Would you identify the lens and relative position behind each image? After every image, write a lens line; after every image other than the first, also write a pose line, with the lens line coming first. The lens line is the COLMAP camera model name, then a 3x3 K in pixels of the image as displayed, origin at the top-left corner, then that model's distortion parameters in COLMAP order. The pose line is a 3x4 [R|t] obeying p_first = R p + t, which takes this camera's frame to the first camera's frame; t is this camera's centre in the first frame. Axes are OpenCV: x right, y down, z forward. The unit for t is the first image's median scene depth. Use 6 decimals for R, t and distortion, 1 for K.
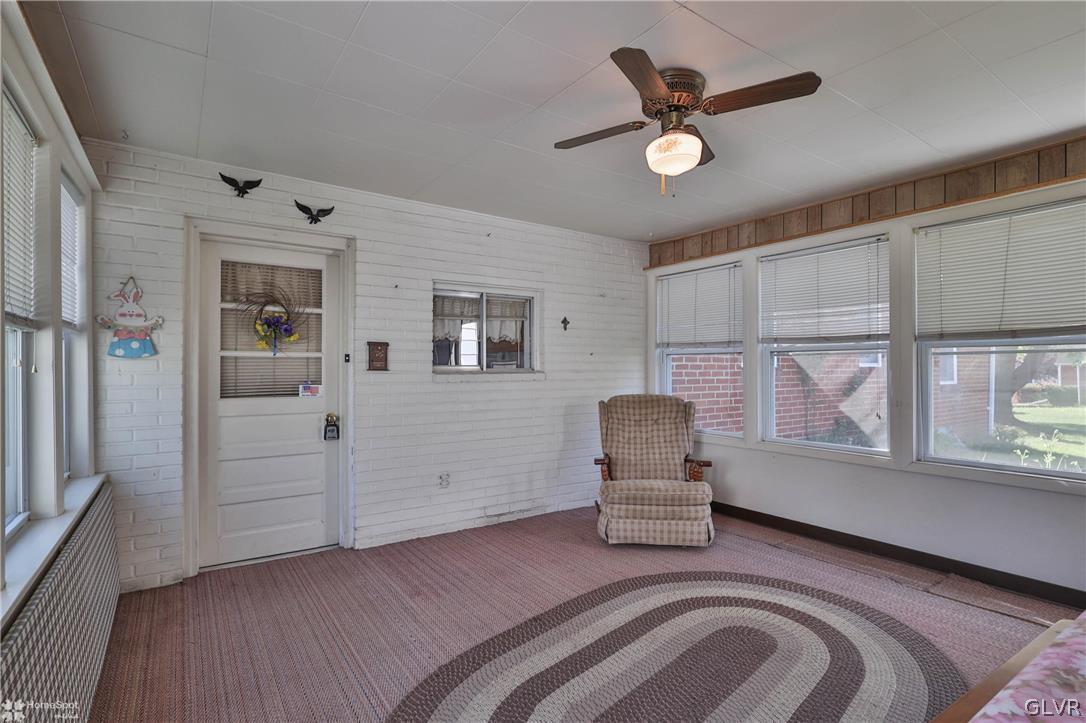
lens RADIAL K [[538.1, 0, 542.0], [0, 538.1, 367.9], [0, 0, 1]] dist [0.000837, 0.000569]
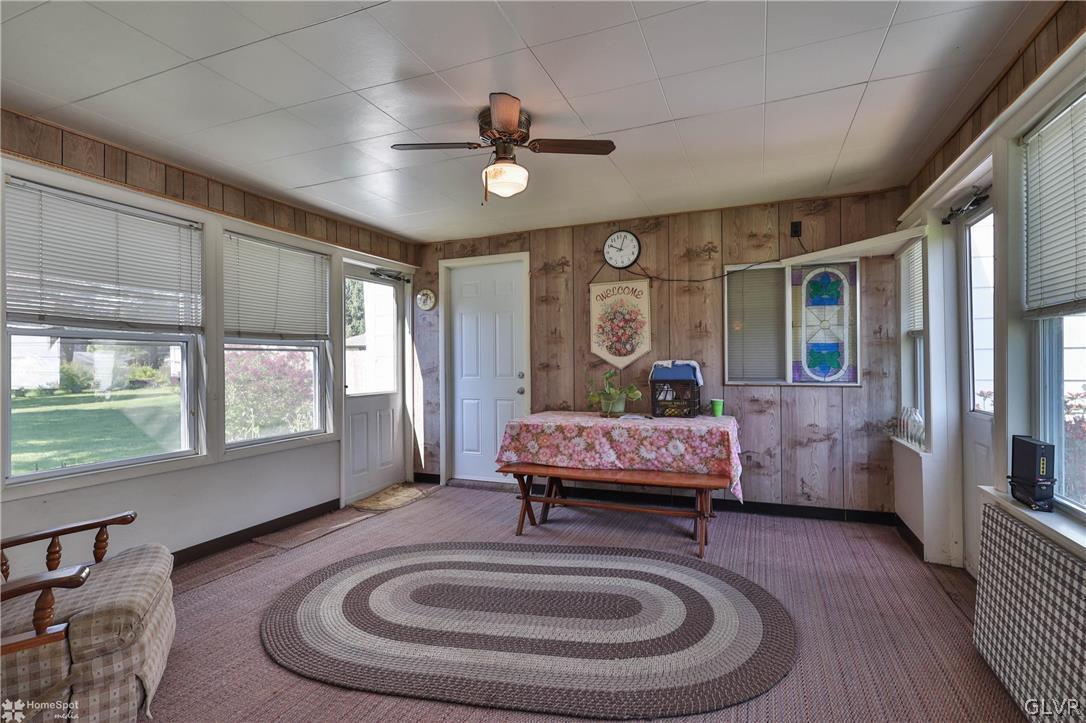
lens RADIAL K [[538.1, 0, 542.0], [0, 538.1, 367.9], [0, 0, 1]] dist [0.000837, 0.000569]
pose [[-0.561881, -0.001372, 0.827217, -0.547867], [0.006812, 0.999957, 0.006285, 0.009605], [-0.827190, 0.009167, -0.561848, 1.128941]]
